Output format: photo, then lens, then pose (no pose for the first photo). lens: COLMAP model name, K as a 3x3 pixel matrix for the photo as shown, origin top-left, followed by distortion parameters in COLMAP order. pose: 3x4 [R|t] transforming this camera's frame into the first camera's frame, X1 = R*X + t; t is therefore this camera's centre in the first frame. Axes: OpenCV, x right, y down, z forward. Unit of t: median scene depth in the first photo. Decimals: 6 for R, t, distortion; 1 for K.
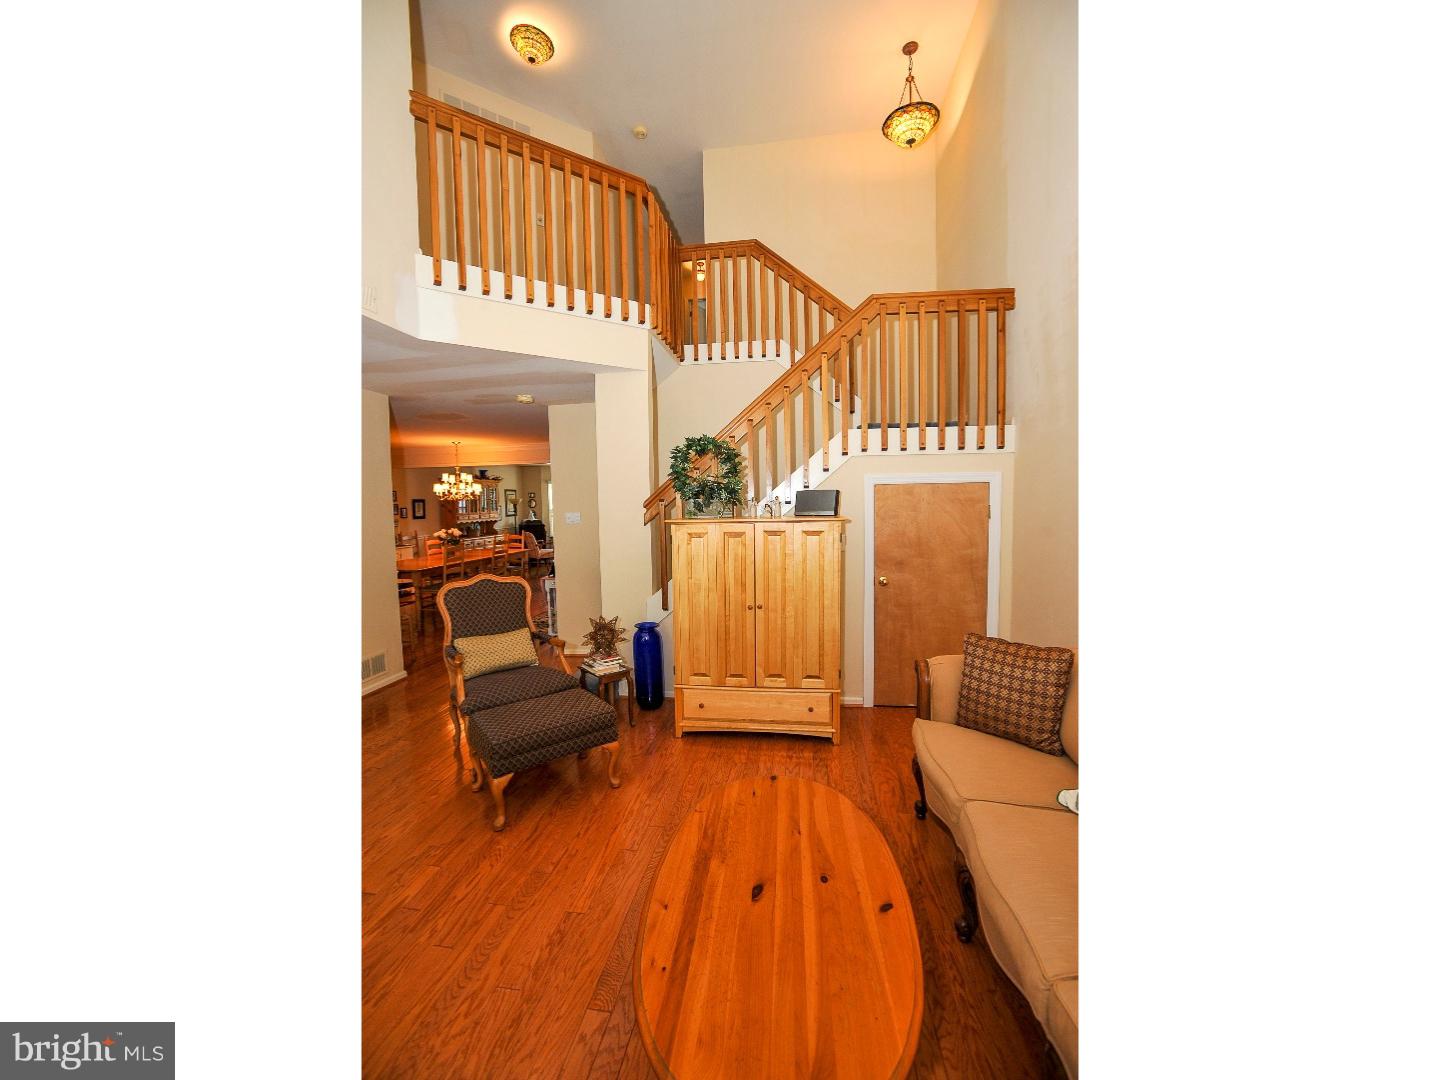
lens RADIAL K [[531.4, 0, 721.0], [0, 531.4, 559.3], [0, 0, 1]] dist [-0.000186, 0.006971]
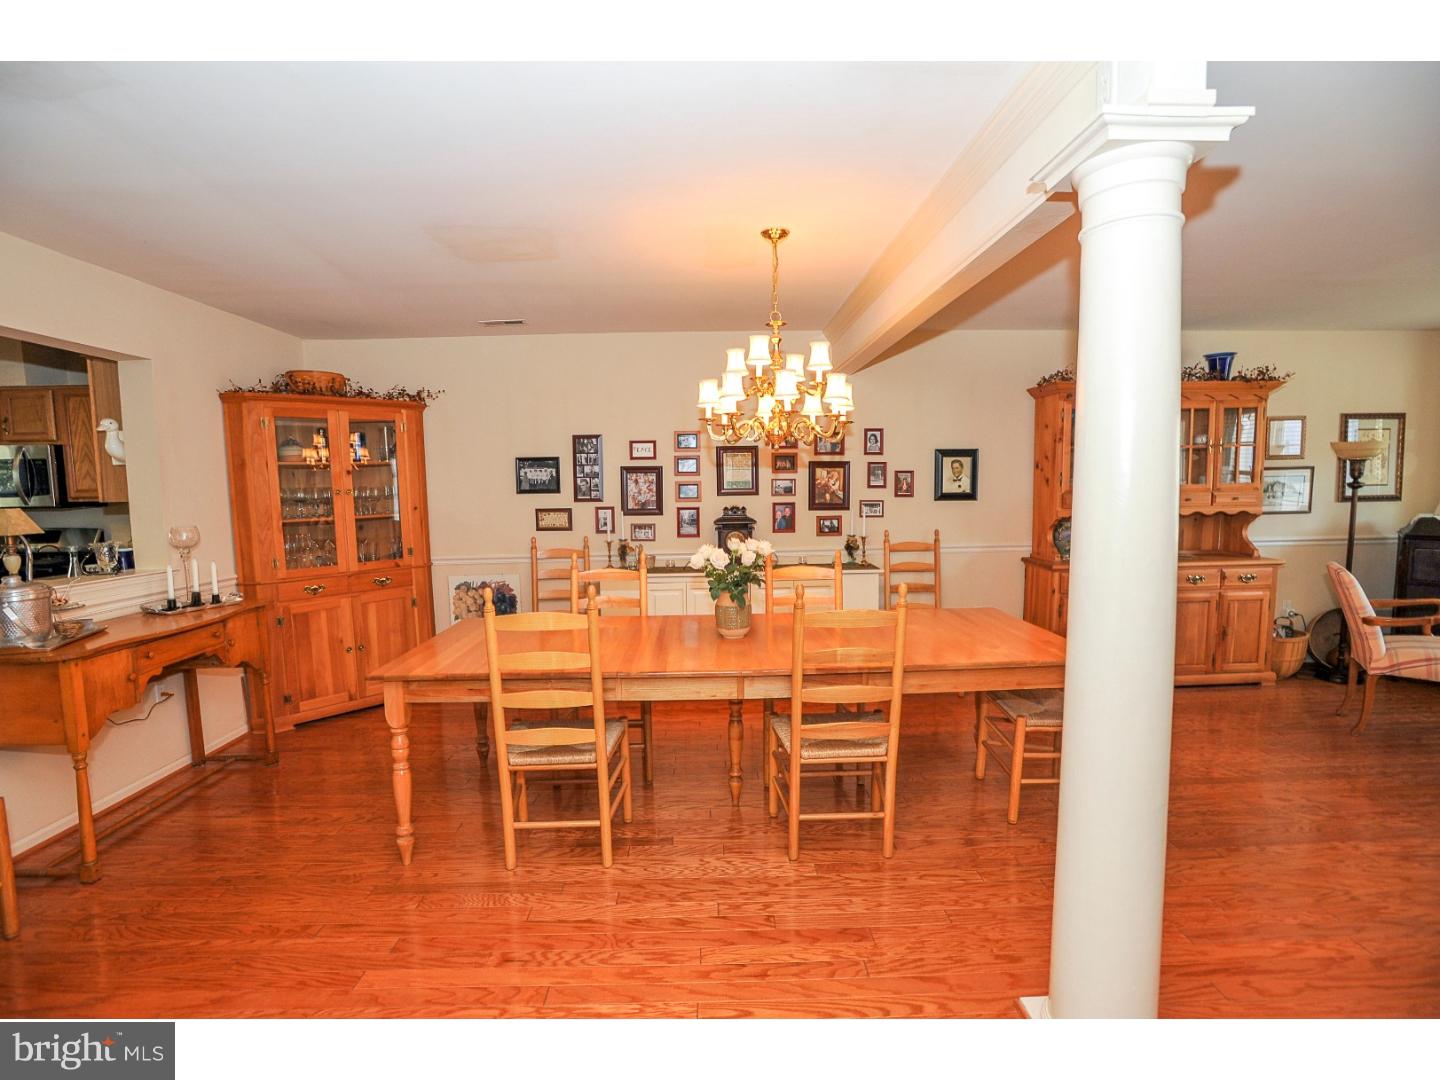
lens RADIAL K [[706.0, 0, 698.7], [0, 706.0, 539.9], [0, 0, 1]] dist [-0.054924, 0.019064]
pose [[0.181290, 0.092065, -0.979111, -0.109964], [-0.096509, 0.992468, 0.075452, -0.069186], [0.978683, 0.080815, 0.188809, 0.745696]]
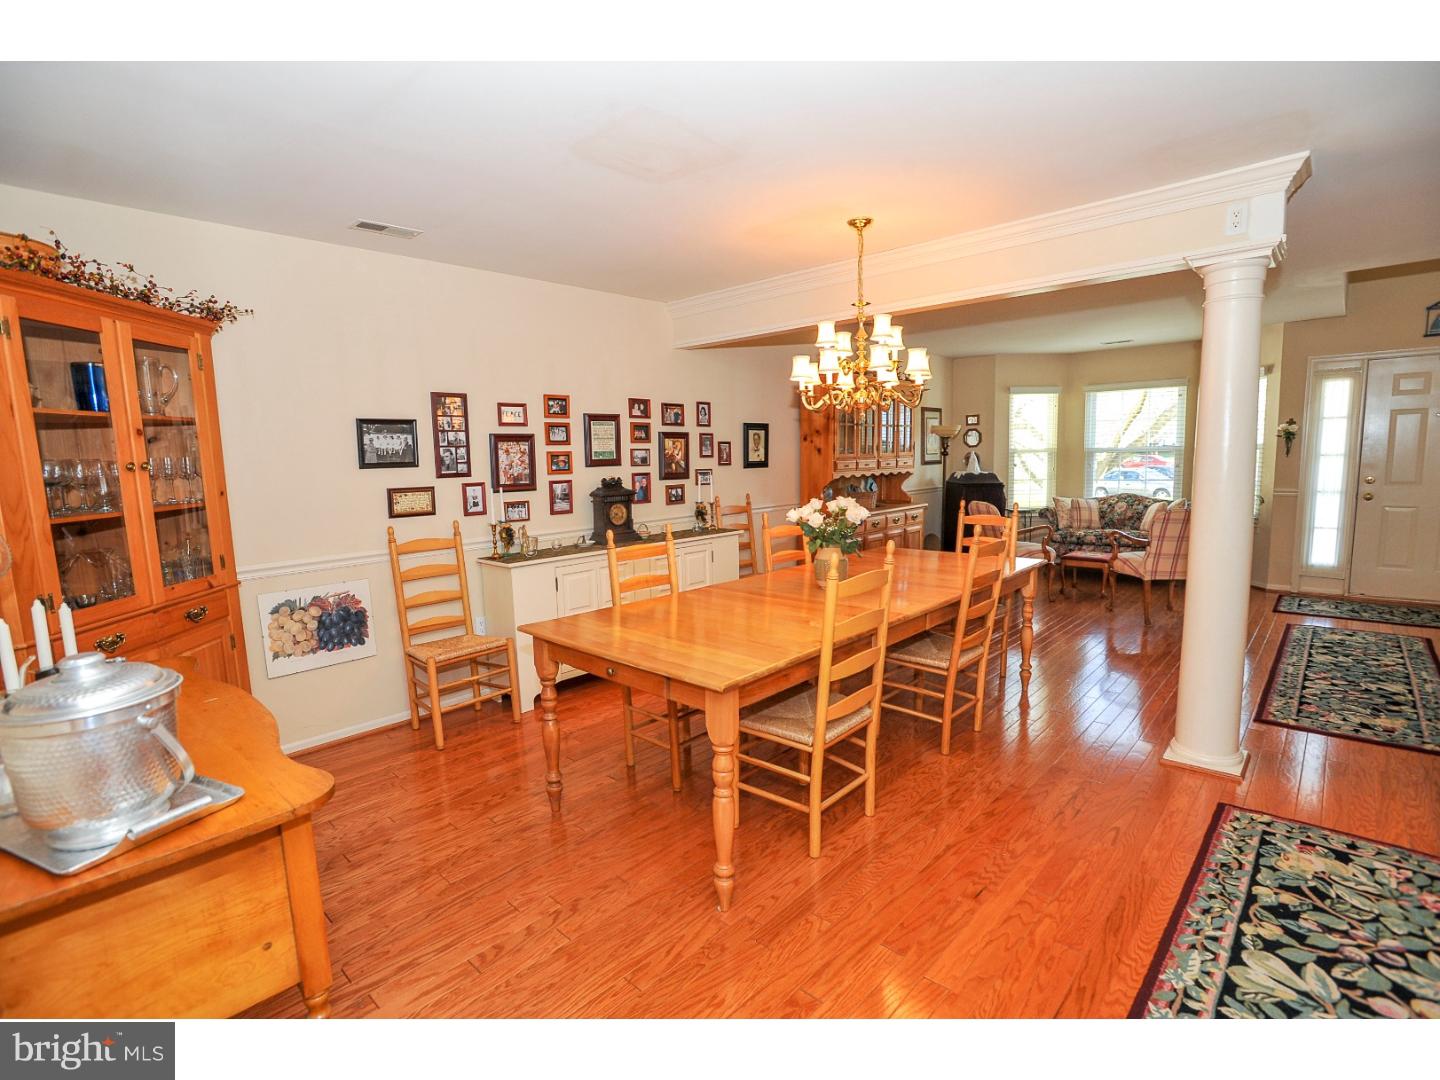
lens RADIAL K [[715.5, 0, 721.2], [0, 715.5, 546.1], [0, 0, 1]] dist [-0.052599, 0.026660]
pose [[0.838388, 0.063158, -0.541402, -0.273856], [-0.048173, 0.997963, 0.041821, -0.035134], [0.542941, -0.008981, 0.839723, 0.499733]]
